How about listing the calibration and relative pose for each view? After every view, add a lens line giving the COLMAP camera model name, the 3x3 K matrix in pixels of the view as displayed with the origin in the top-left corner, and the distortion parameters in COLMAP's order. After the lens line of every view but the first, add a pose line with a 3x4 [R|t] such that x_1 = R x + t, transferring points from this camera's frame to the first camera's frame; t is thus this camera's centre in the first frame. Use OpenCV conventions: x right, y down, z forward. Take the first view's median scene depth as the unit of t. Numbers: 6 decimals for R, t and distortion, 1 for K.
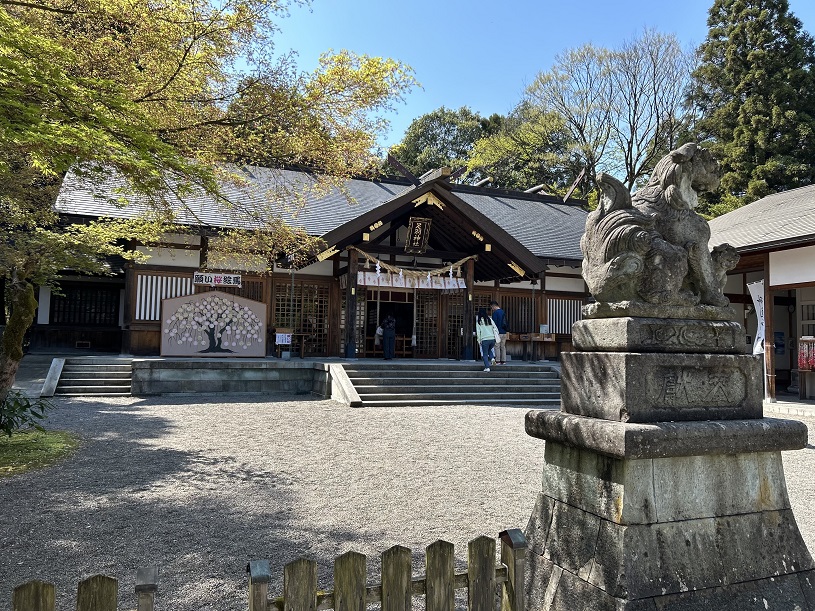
lens RADIAL K [[630.5, 0, 407.4], [0, 630.5, 301.4], [0, 0, 1]] dist [0.061659, -0.067793]
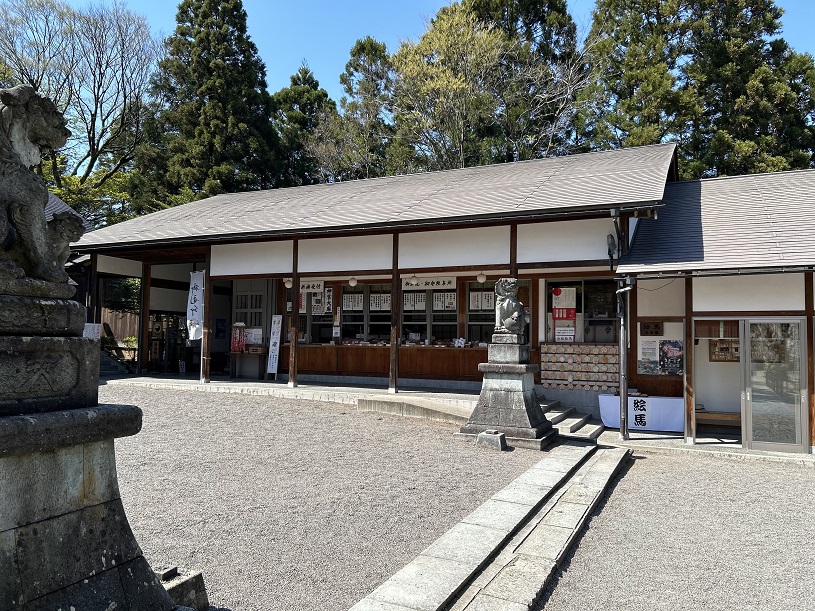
lens RADIAL K [[630.5, 0, 408.0], [0, 630.5, 302.2], [0, 0, 1]] dist [0.061659, -0.067793]
pose [[0.691143, 0.037743, 0.721732, 0.202587], [-0.055404, 0.998464, 0.000841, 0.008437], [-0.720591, -0.040568, 0.692172, 0.046423]]
